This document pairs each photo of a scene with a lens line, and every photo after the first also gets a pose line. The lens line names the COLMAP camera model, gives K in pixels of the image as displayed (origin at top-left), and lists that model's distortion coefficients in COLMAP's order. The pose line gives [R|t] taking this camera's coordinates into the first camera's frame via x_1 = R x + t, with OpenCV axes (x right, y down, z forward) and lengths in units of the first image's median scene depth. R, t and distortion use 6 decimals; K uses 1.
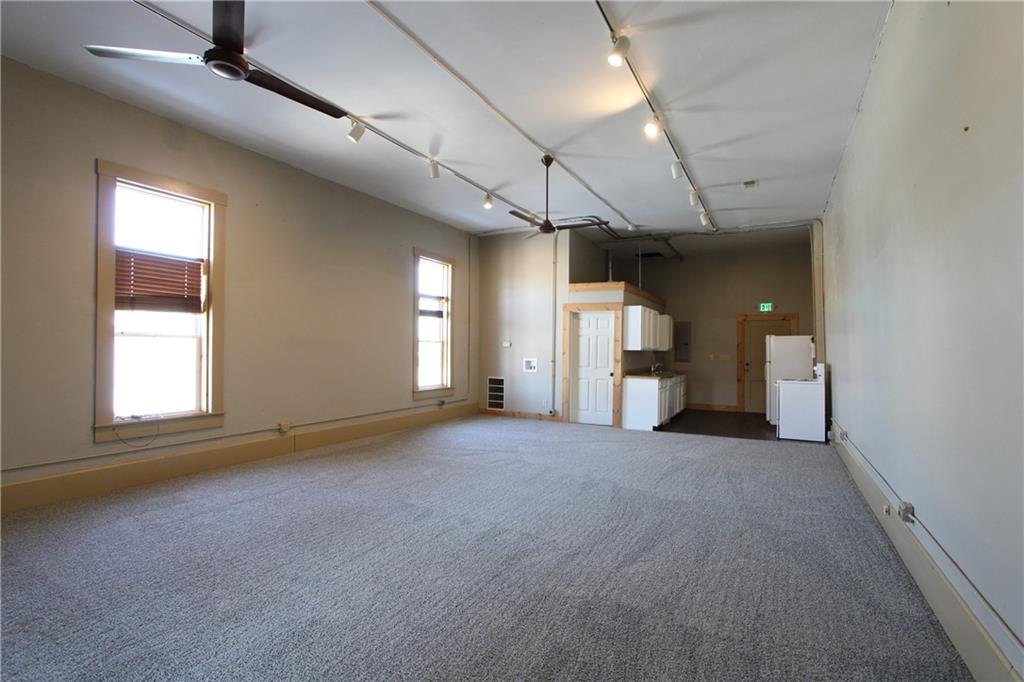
lens RADIAL K [[473.5, 0, 513.6], [0, 473.5, 343.0], [0, 0, 1]] dist [-0.016914, 0.000610]
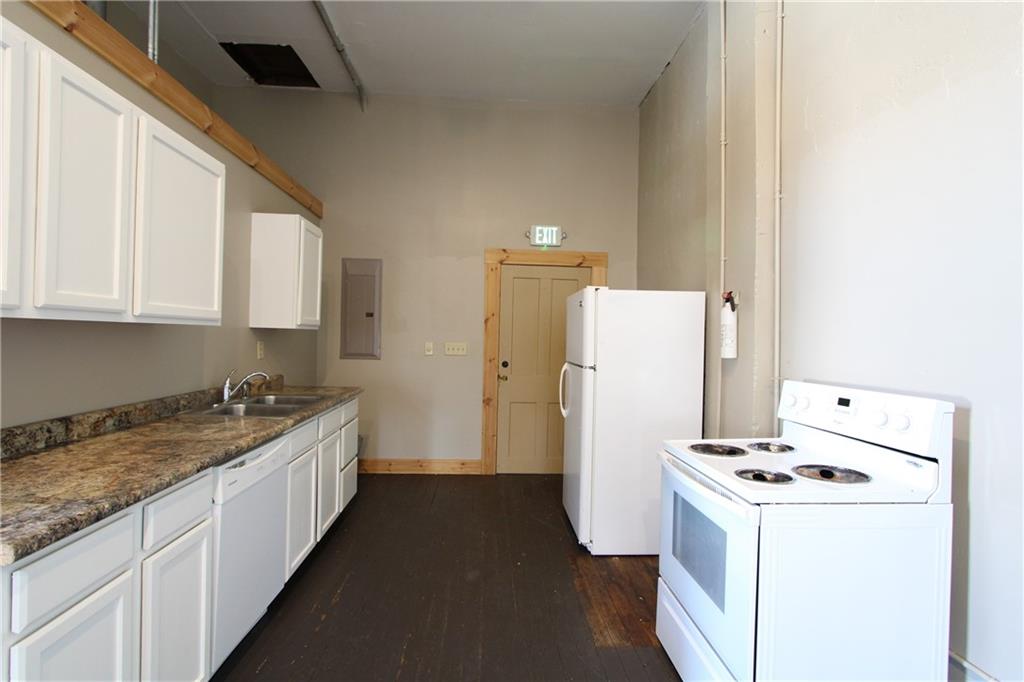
lens RADIAL K [[473.5, 0, 513.6], [0, 473.5, 343.0], [0, 0, 1]] dist [-0.016914, 0.000610]
pose [[0.841650, 0.004332, 0.540006, 0.266664], [-0.024236, 0.999263, 0.029758, 0.012146], [-0.539479, -0.038133, 0.841135, 0.629975]]
